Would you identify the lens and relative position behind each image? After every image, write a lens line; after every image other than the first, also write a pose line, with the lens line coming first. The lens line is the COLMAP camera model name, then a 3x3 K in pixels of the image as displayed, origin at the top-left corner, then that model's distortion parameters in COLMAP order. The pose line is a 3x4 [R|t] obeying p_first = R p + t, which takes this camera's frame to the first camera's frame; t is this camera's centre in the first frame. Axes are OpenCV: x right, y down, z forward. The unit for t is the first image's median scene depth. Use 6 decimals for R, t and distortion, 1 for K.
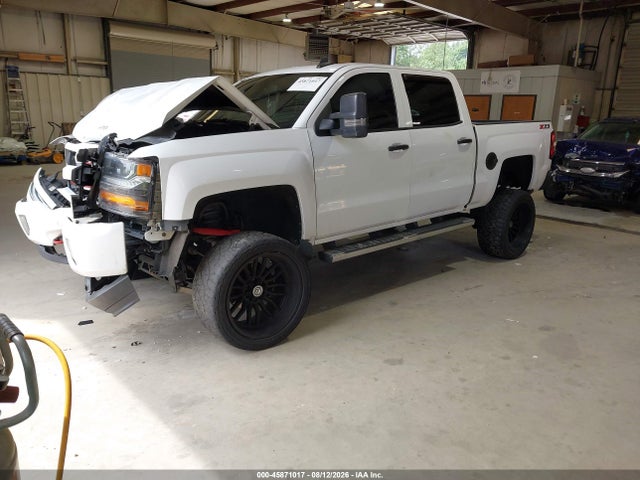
lens RADIAL K [[506.3, 0, 323.4], [0, 506.3, 238.1], [0, 0, 1]] dist [0.041843, -0.050049]
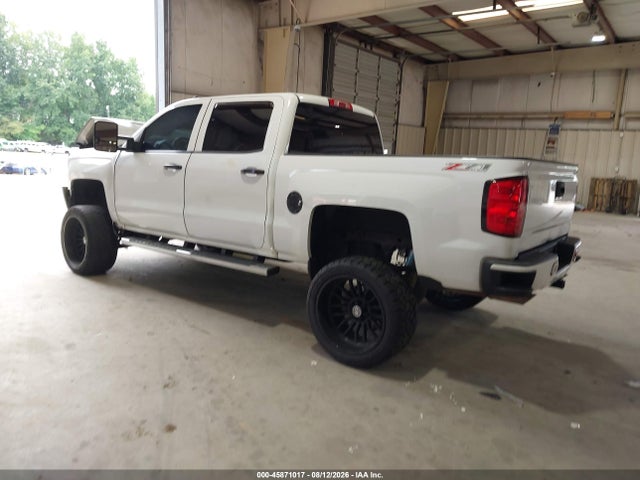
lens RADIAL K [[506.3, 0, 324.9], [0, 506.3, 239.9], [0, 0, 1]] dist [0.041843, -0.050049]
pose [[0.194154, 0.161270, -0.967624, 0.687479], [-0.279007, 0.954734, 0.103139, -0.120601], [0.940457, 0.249949, 0.230360, 0.563567]]
